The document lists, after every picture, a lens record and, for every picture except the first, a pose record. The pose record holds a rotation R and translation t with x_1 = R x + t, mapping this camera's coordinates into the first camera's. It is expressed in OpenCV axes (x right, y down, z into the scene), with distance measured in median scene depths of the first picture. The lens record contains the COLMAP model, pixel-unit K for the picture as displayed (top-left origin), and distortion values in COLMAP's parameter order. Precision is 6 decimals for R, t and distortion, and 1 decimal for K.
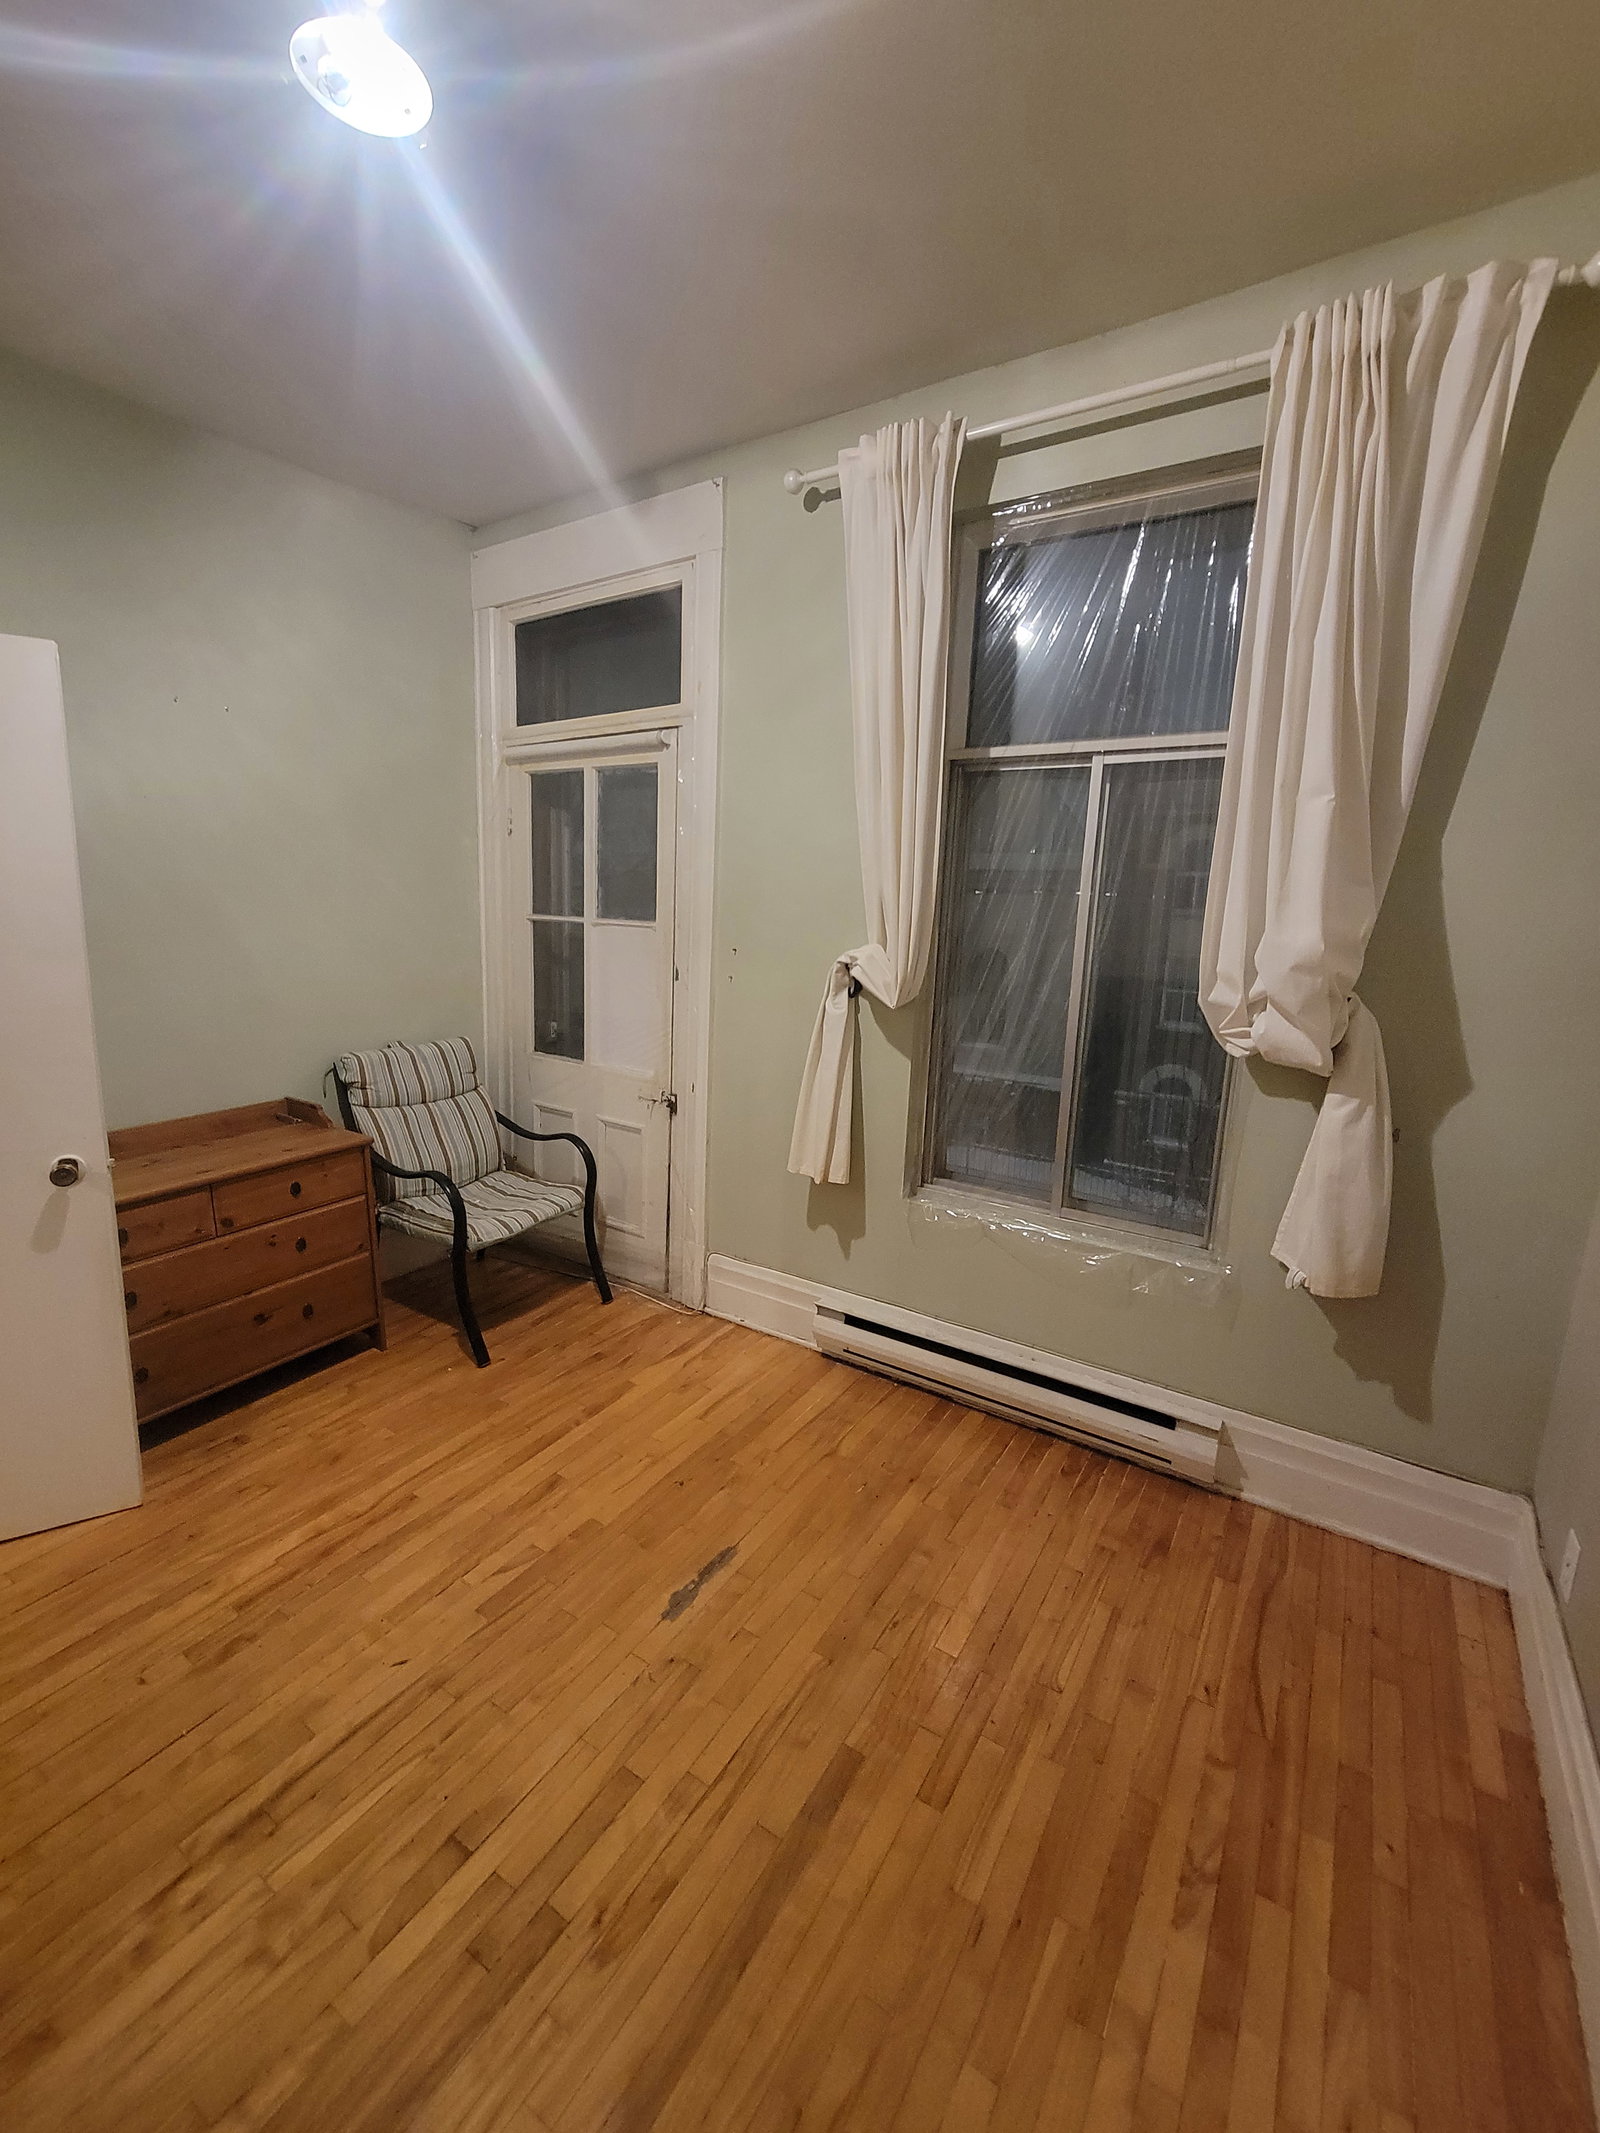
lens RADIAL K [[876.3, 0, 799.0], [0, 876.3, 1032.8], [0, 0, 1]] dist [0.011247, -0.005636]
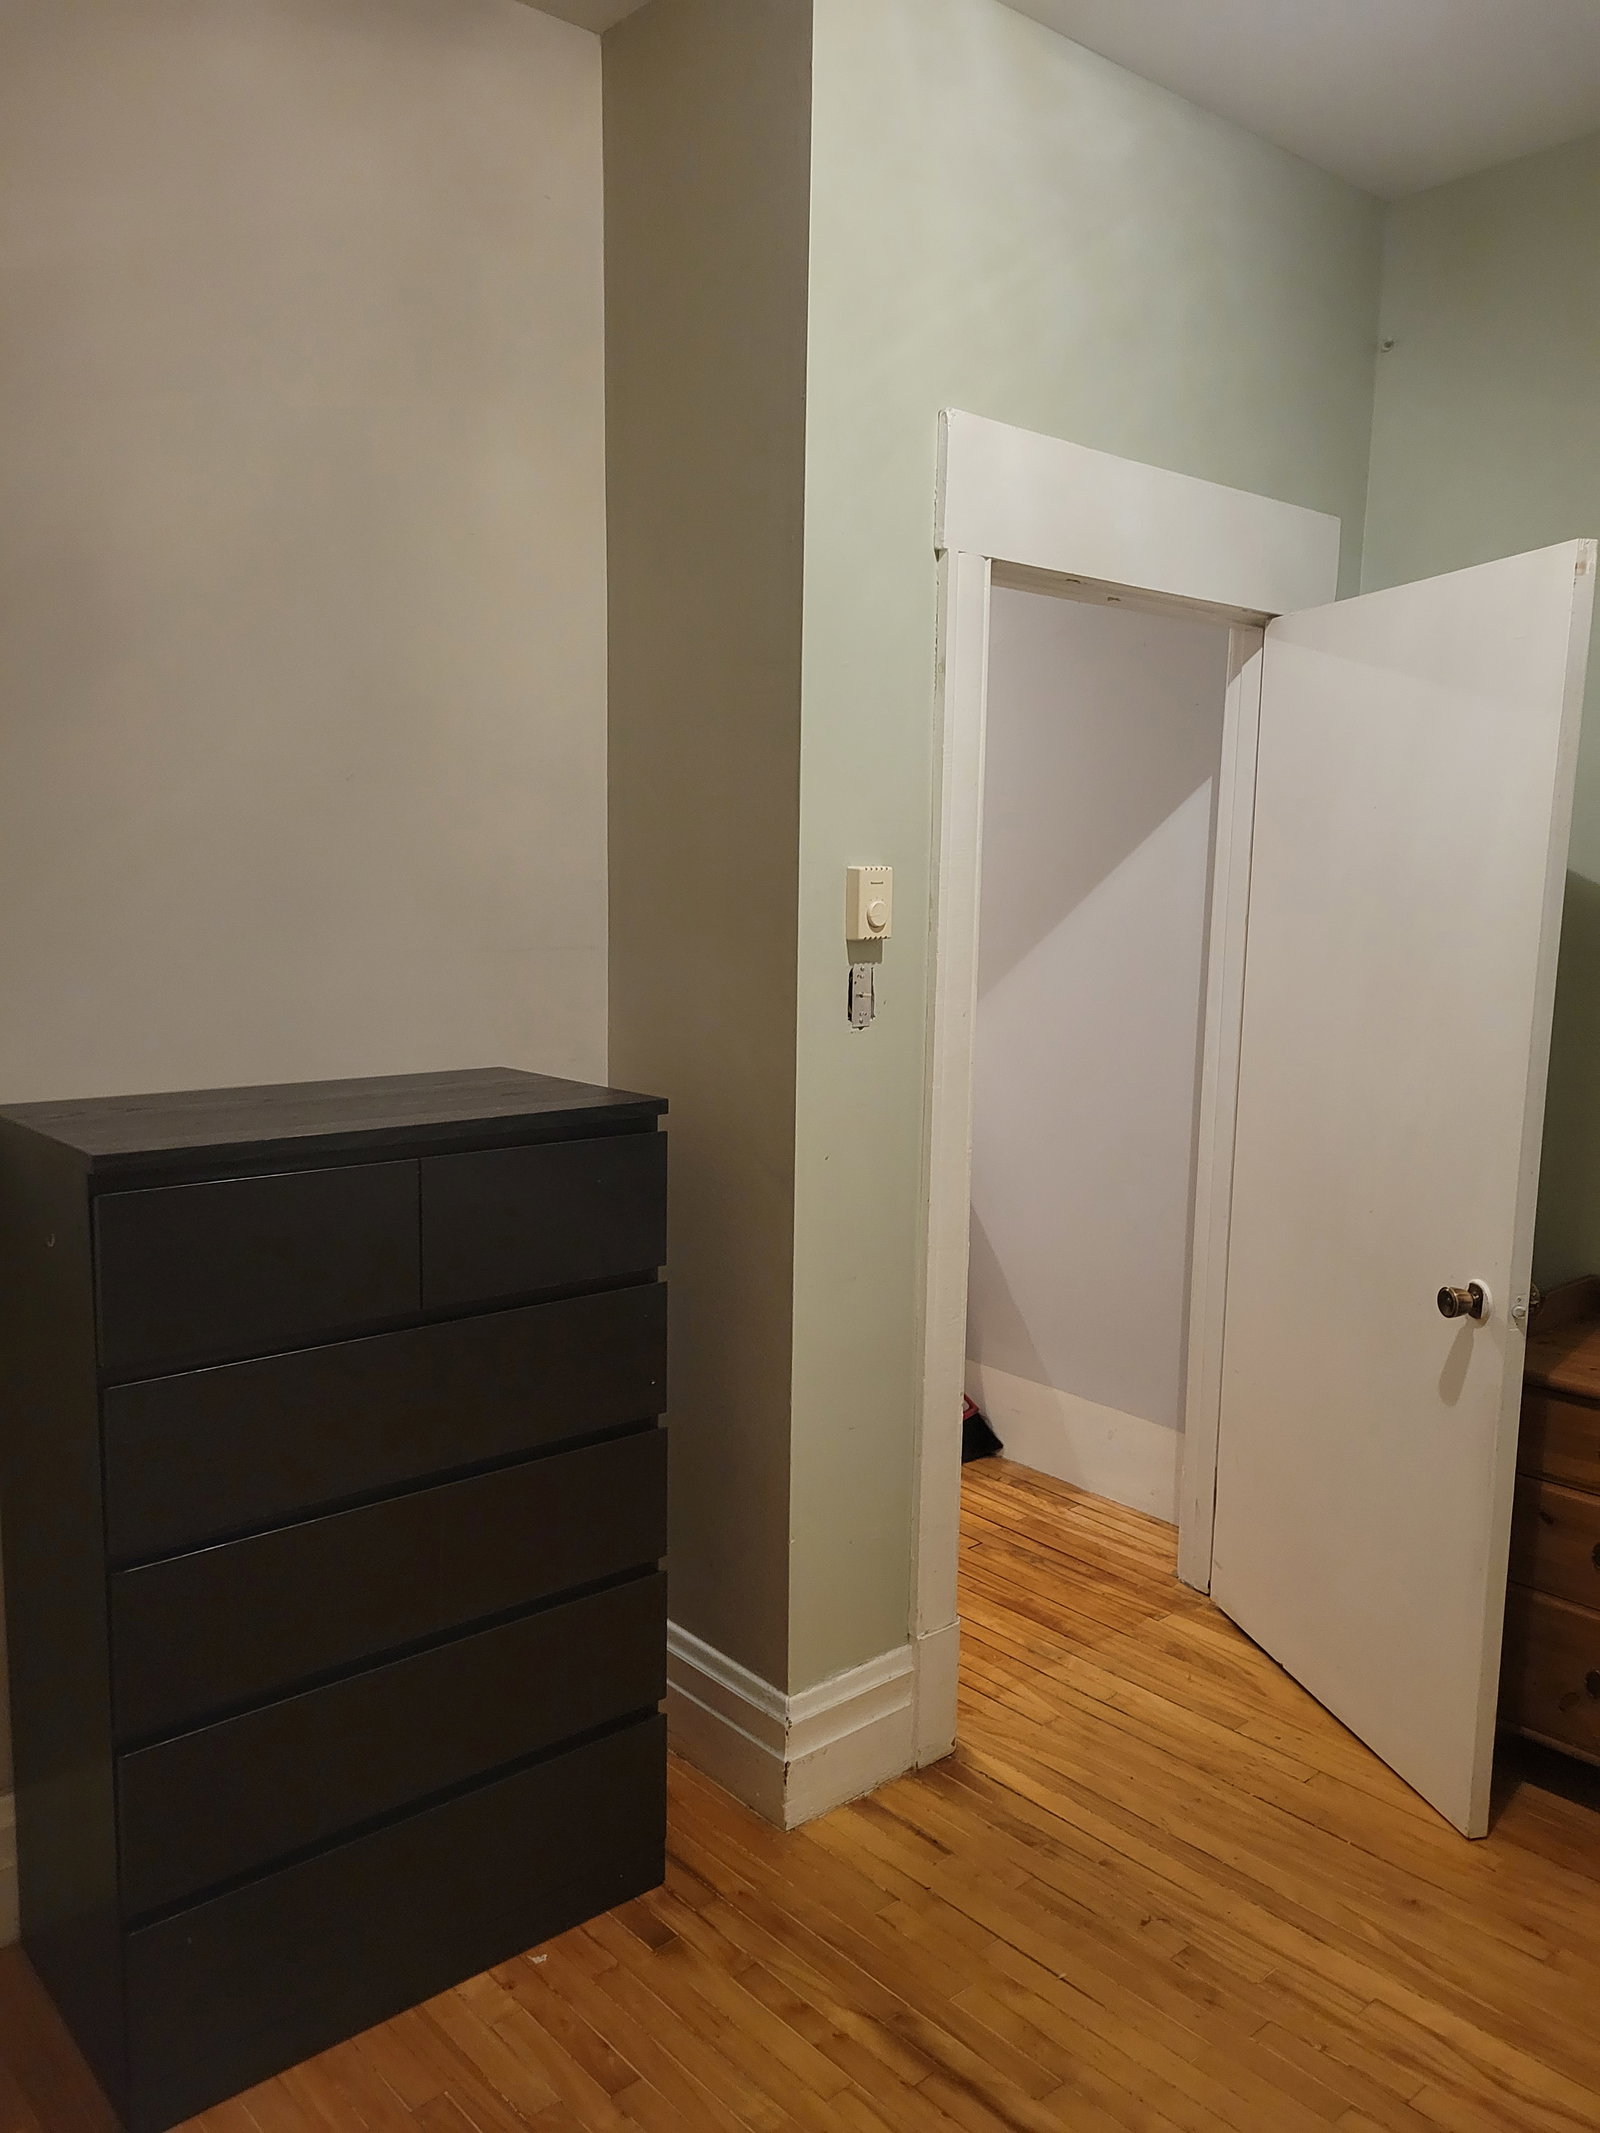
lens RADIAL K [[1603.6, 0, 801.7], [0, 1603.6, 1028.8], [0, 0, 1]] dist [0.056389, -0.031362]
pose [[-0.271760, 0.076685, -0.959305, 0.457528], [-0.159163, 0.979511, 0.123390, -0.110857], [0.949112, 0.186218, -0.253987, 0.668194]]
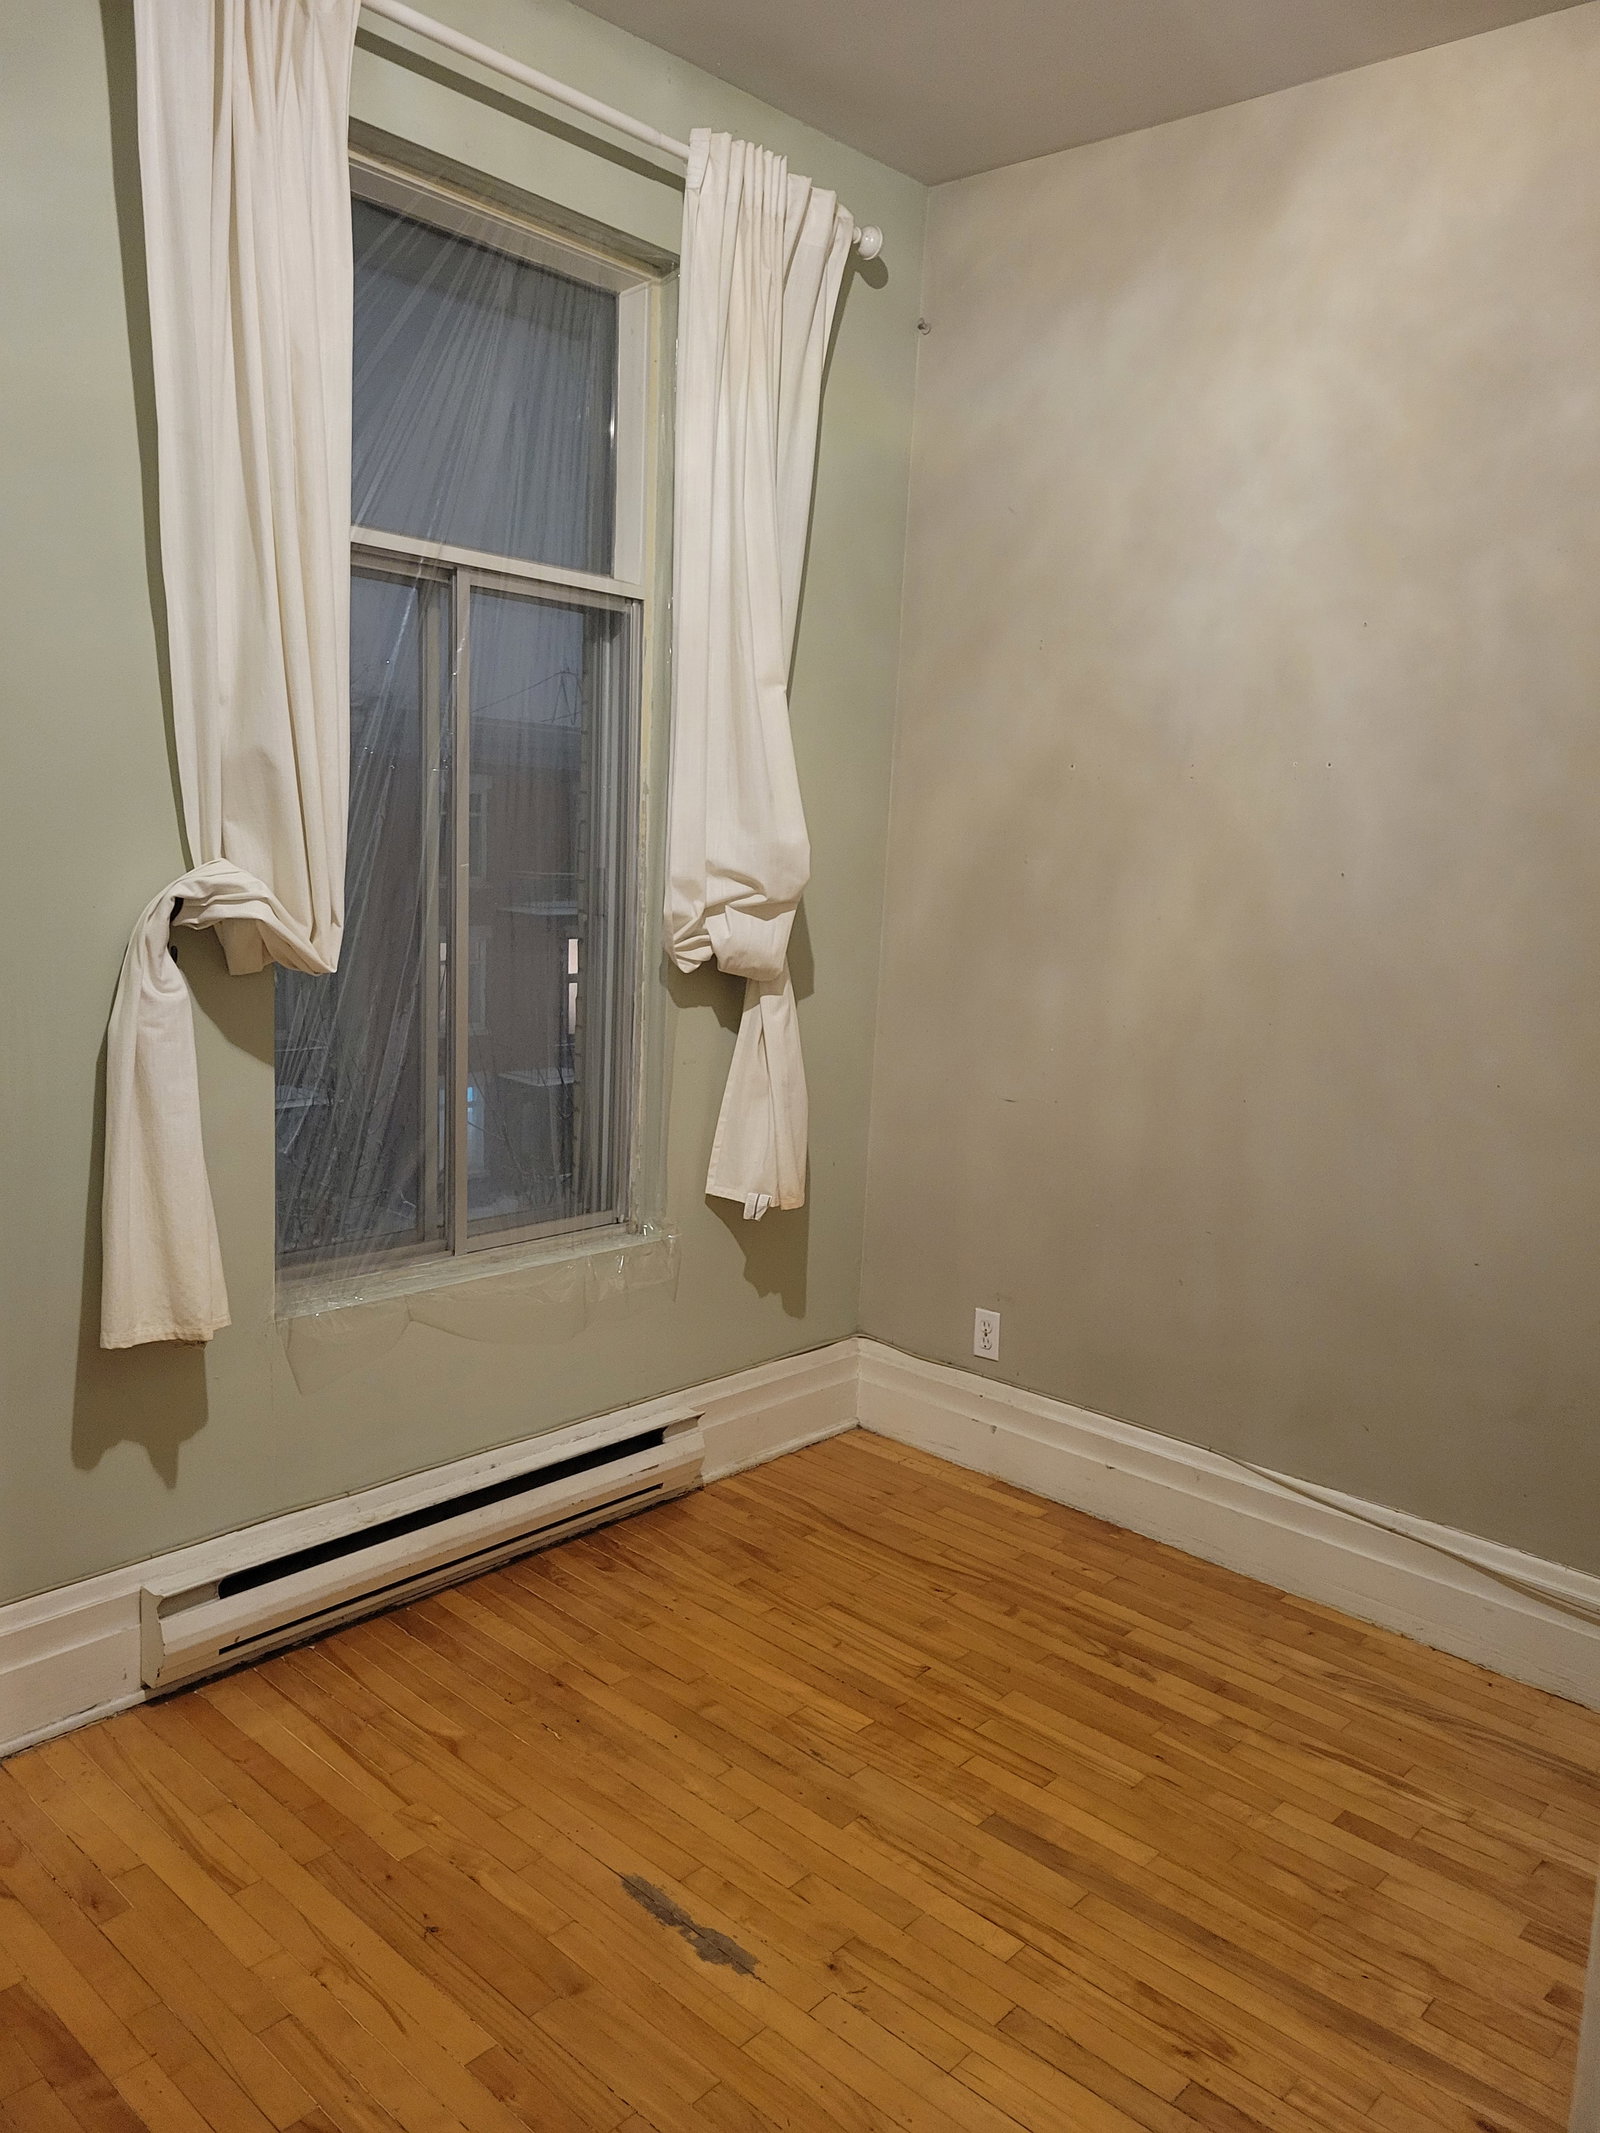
lens RADIAL K [[1603.6, 0, 801.7], [0, 1603.6, 1028.8], [0, 0, 1]] dist [0.056389, -0.031362]
pose [[0.165830, -0.143721, 0.975625, -0.914272], [0.107131, 0.986093, 0.127054, -0.098347], [-0.980318, 0.083451, 0.178921, 0.554248]]
